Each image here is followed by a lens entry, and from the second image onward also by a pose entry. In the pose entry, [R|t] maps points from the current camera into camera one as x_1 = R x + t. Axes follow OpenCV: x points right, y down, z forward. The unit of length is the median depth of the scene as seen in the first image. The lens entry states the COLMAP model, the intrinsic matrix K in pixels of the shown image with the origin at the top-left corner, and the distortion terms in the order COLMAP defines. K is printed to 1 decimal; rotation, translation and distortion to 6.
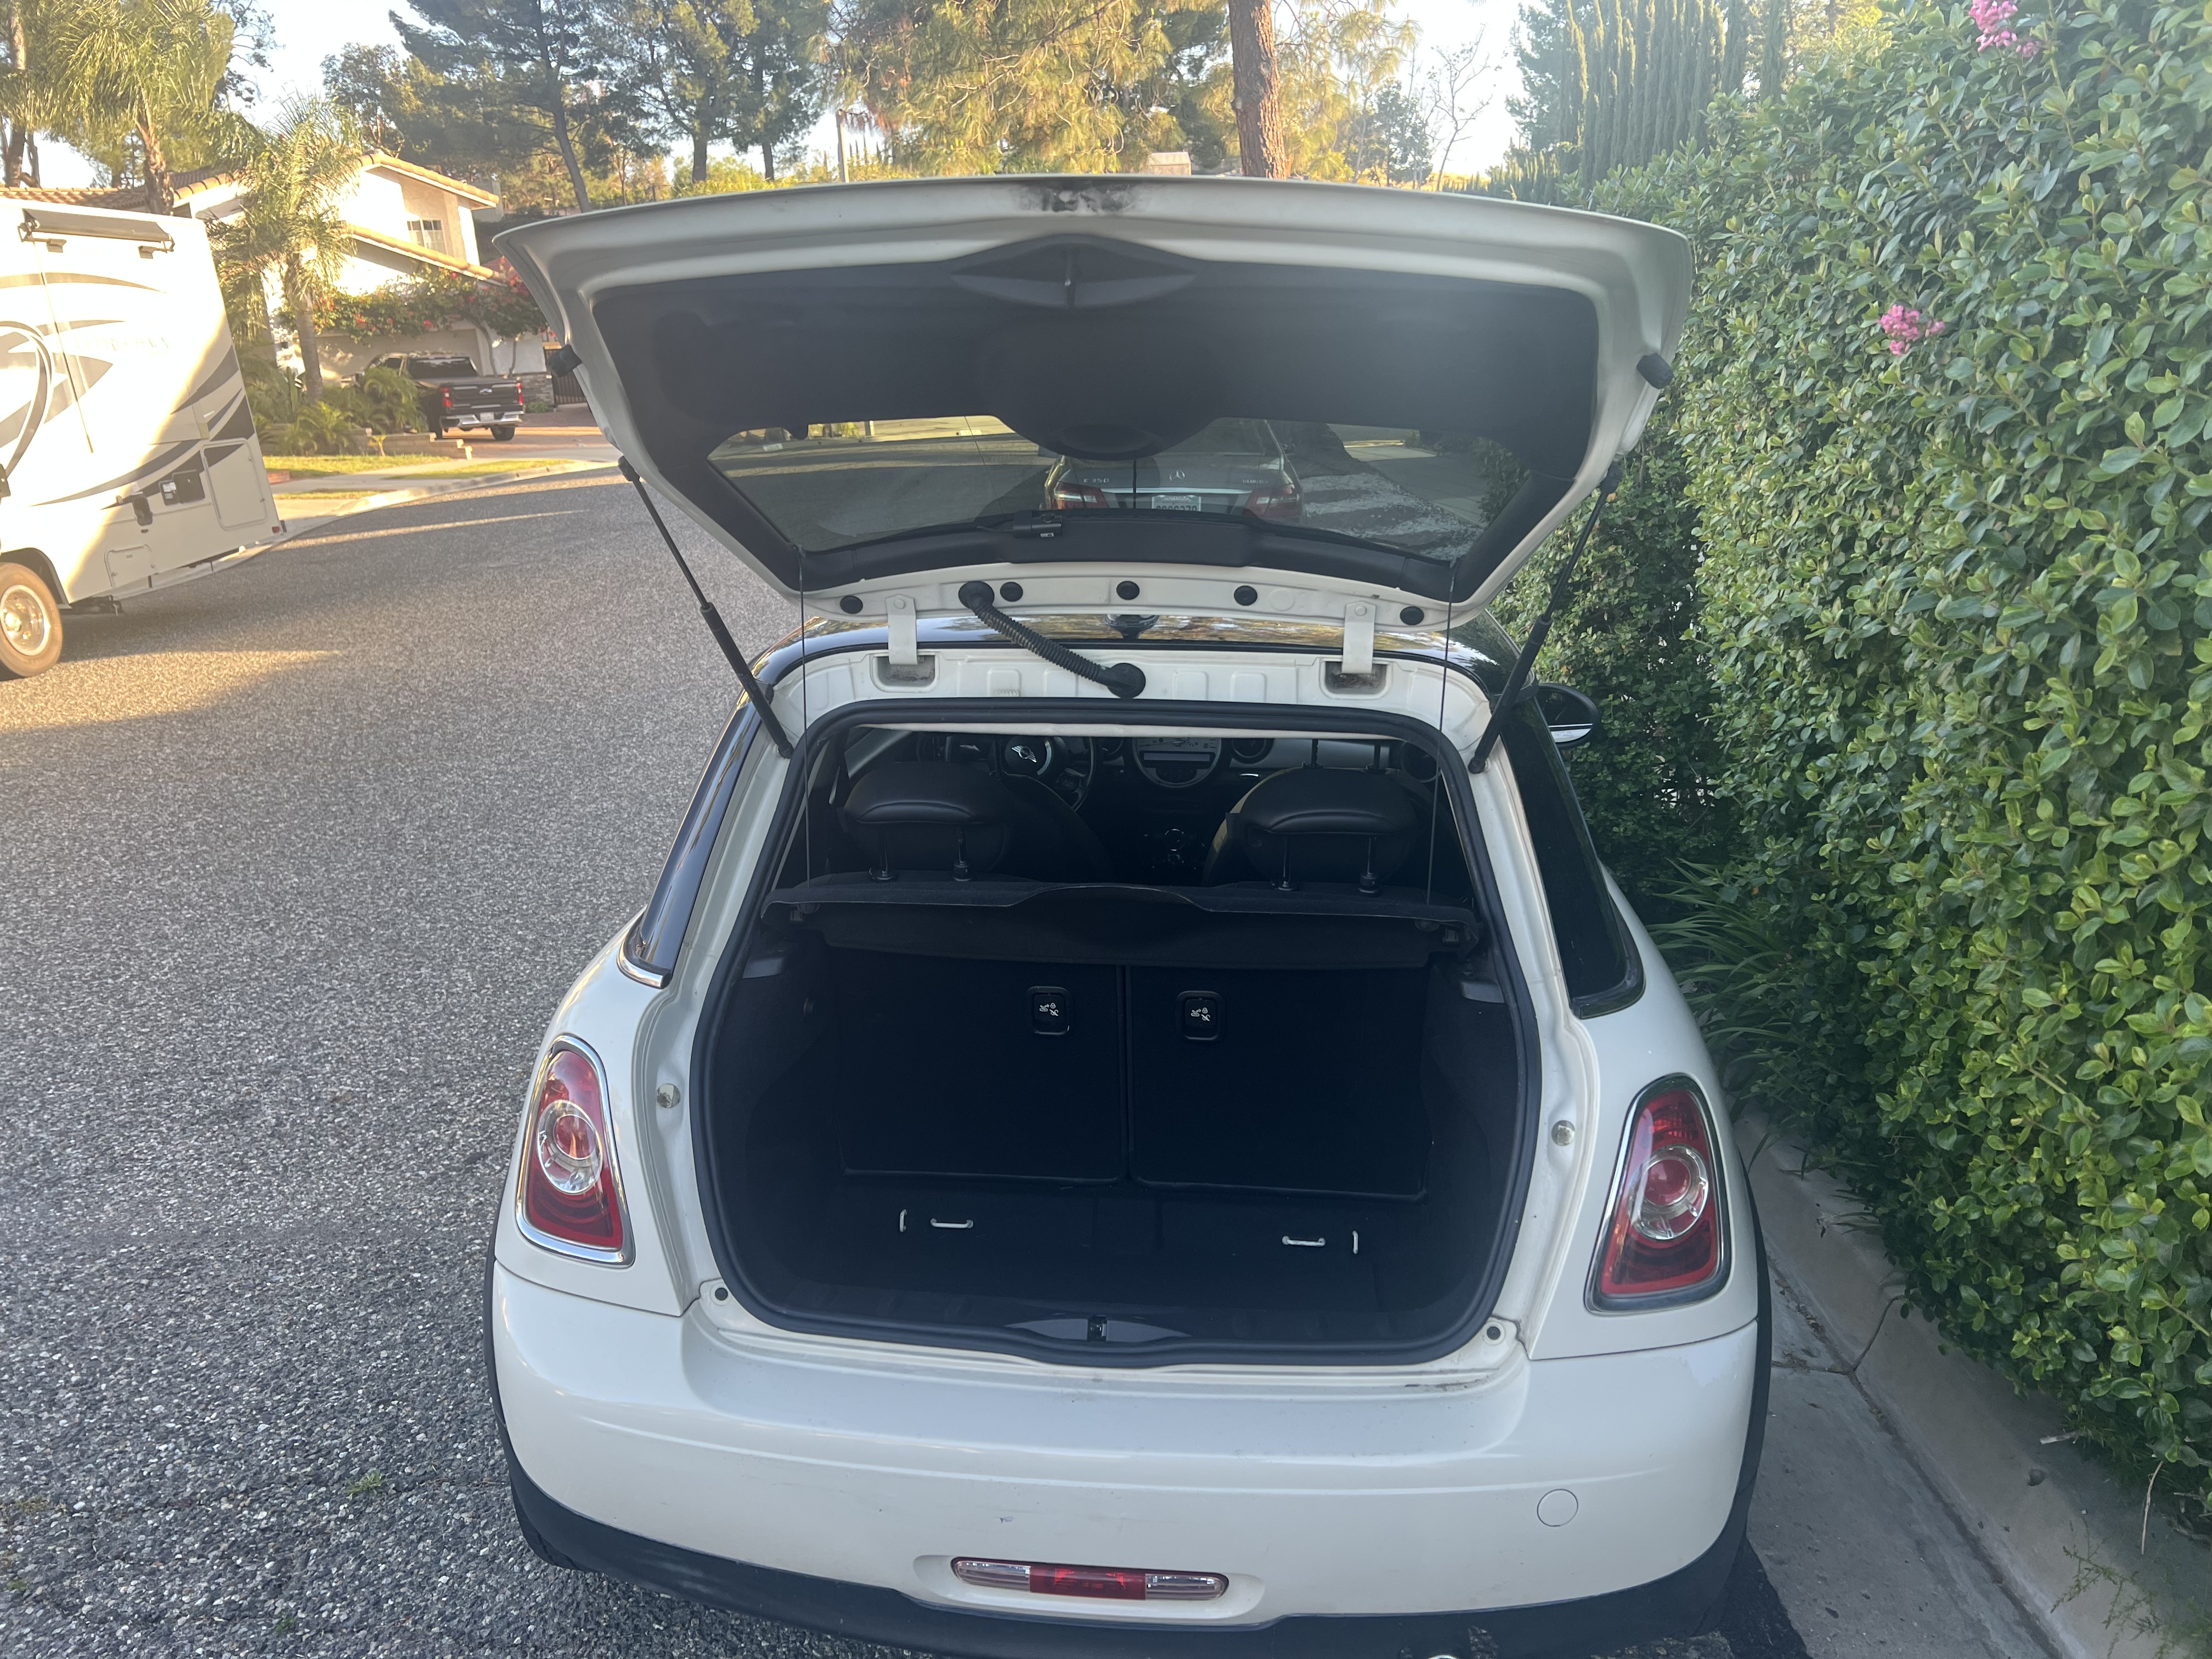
lens RADIAL K [[1641.6, 0, 1107.9], [0, 1641.6, 859.5], [0, 0, 1]] dist [0.000360, -0.002705]
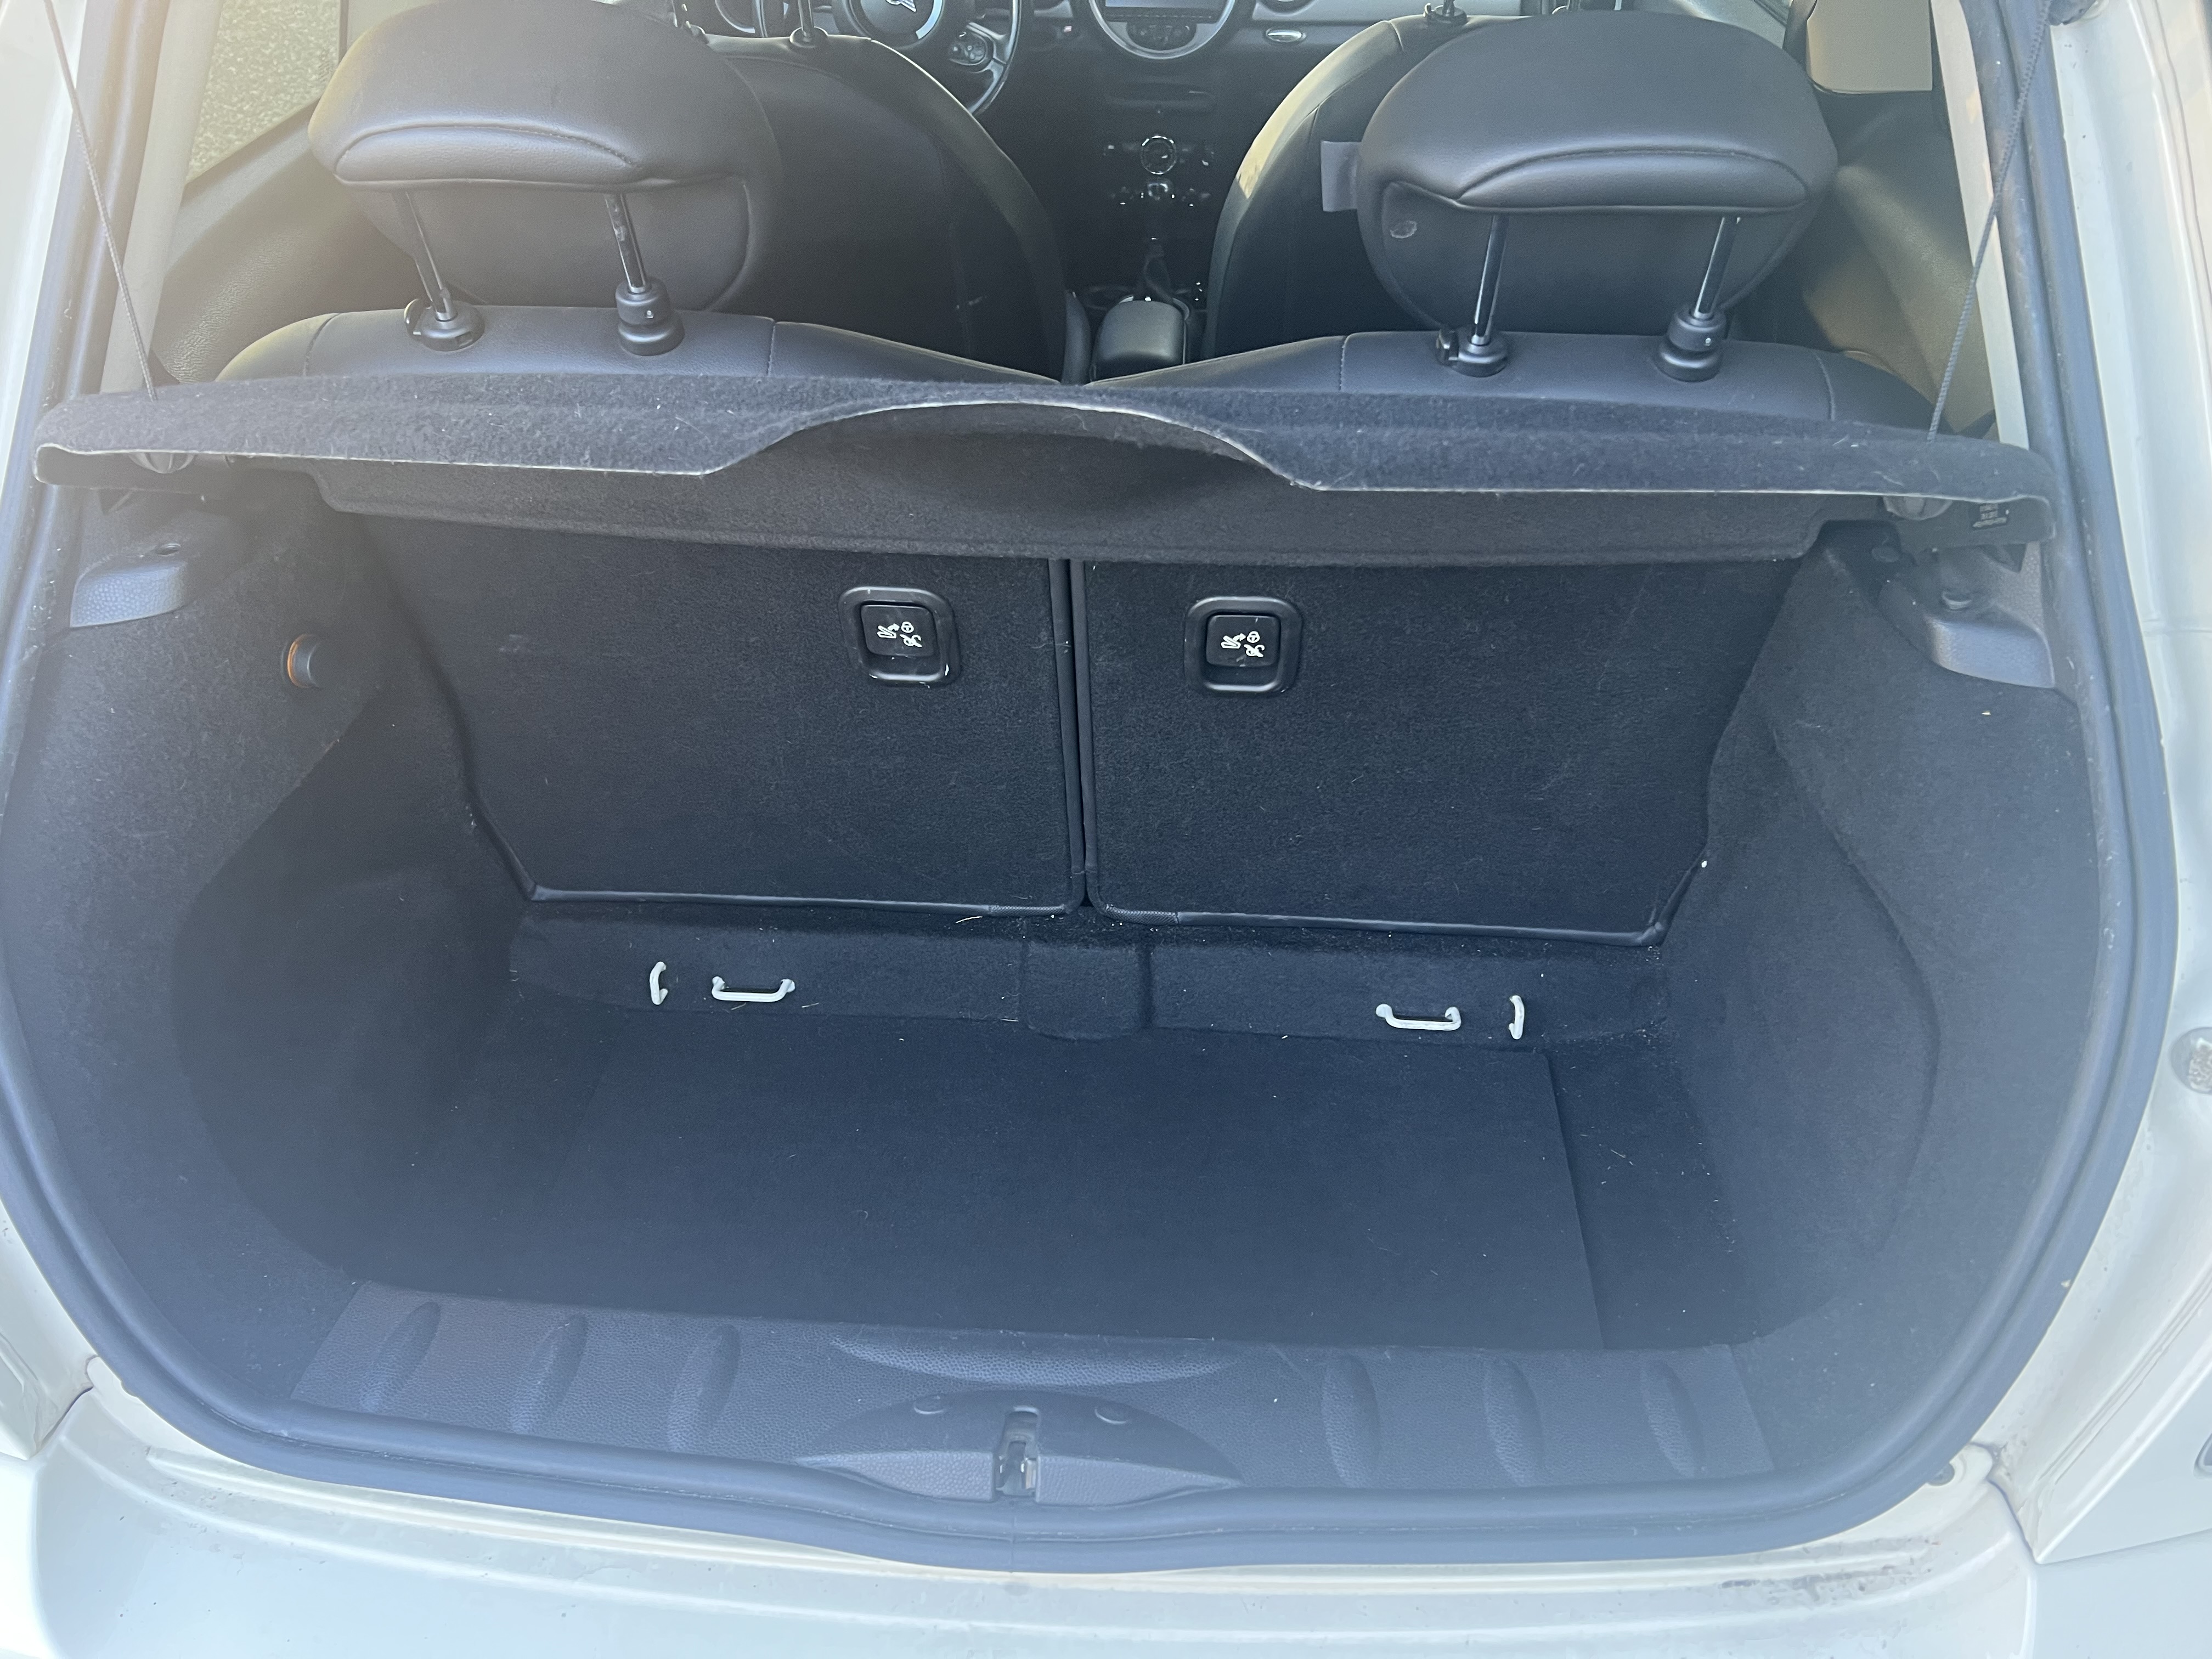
lens RADIAL K [[1632.7, 0, 1106.0], [0, 1632.7, 829.5], [0, 0, 1]] dist [0.022094, -0.025889]
pose [[0.999698, -0.016561, 0.018134, 0.011089], [0.008184, 0.920857, 0.389814, -0.031652], [-0.023154, -0.389548, 0.920715, 0.602655]]
